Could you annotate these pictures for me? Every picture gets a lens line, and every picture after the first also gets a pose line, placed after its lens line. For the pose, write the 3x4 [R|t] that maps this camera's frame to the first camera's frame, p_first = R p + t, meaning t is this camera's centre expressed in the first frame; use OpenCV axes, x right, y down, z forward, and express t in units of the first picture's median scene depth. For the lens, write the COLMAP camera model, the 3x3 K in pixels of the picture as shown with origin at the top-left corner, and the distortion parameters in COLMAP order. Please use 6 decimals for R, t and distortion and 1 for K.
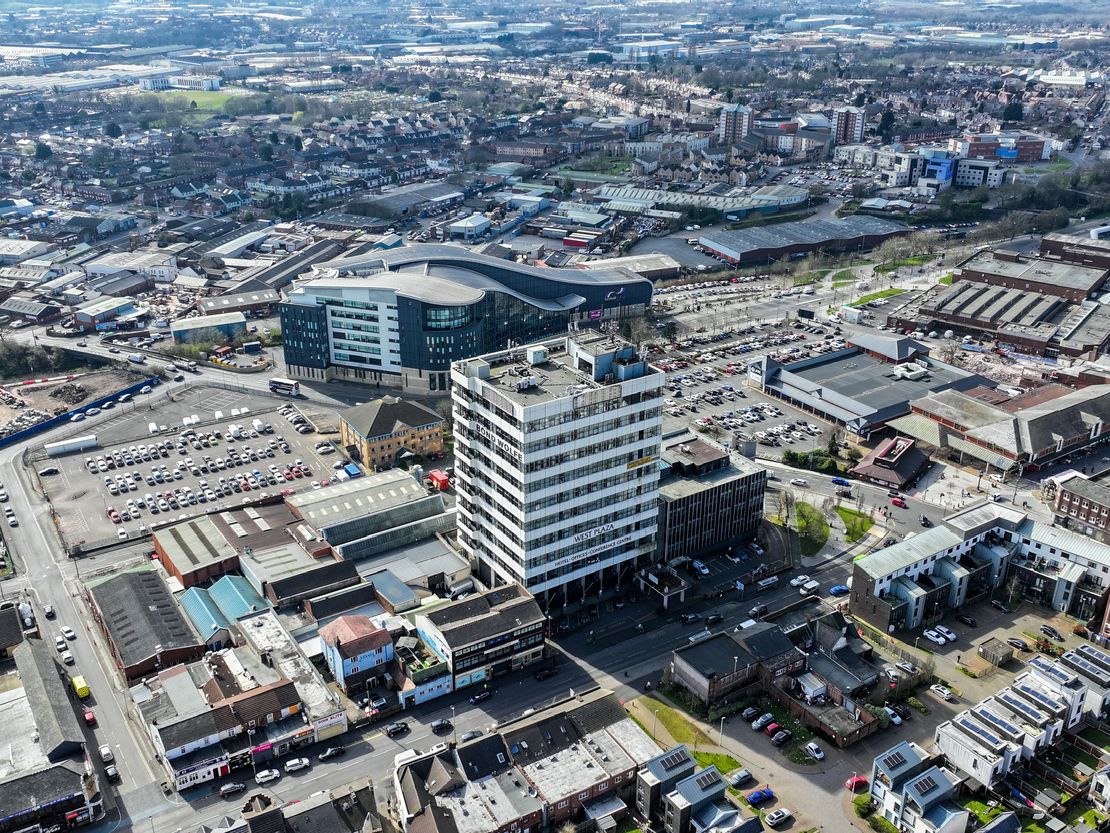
lens RADIAL K [[1040.1, 0, 557.1], [0, 1040.1, 400.7], [0, 0, 1]] dist [-0.002129, 0.001504]
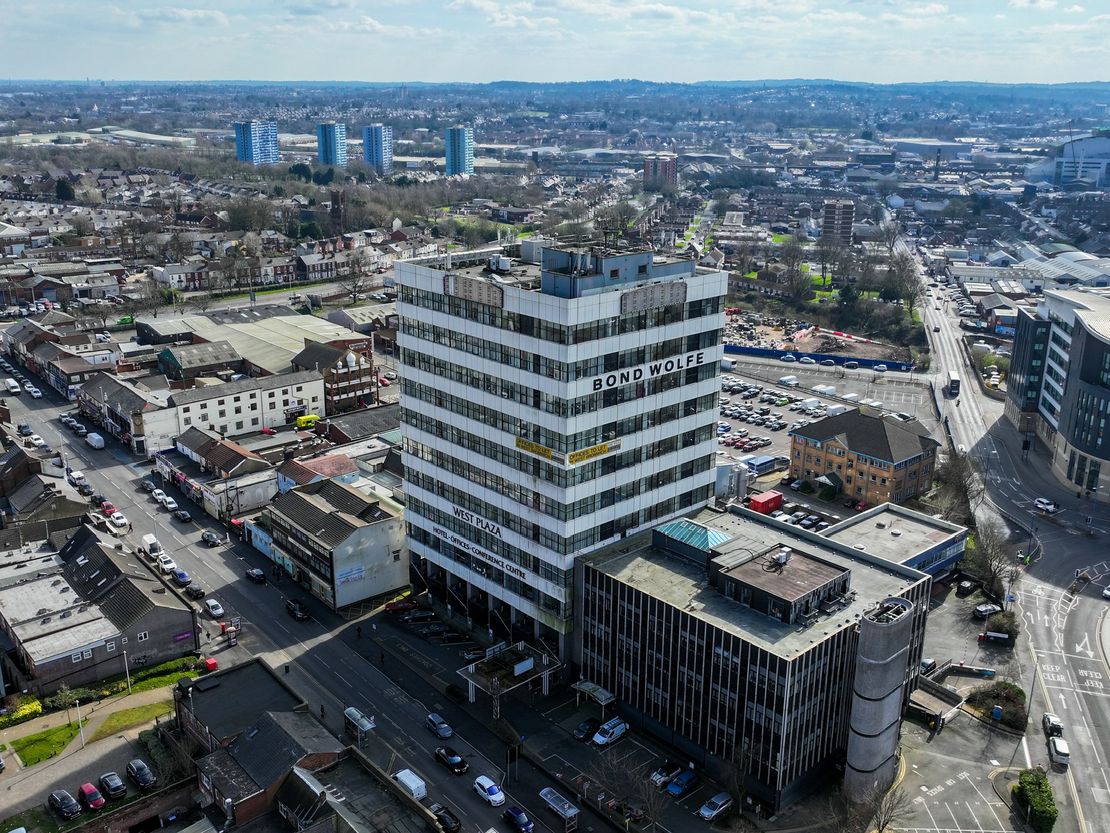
lens RADIAL K [[1040.1, 0, 557.1], [0, 1040.1, 400.7], [0, 0, 1]] dist [-0.002129, 0.001504]
pose [[0.166460, 0.290900, -0.942162, 0.399225], [-0.401633, 0.892642, 0.204650, -0.056608], [0.900545, 0.344337, 0.265424, 0.547125]]
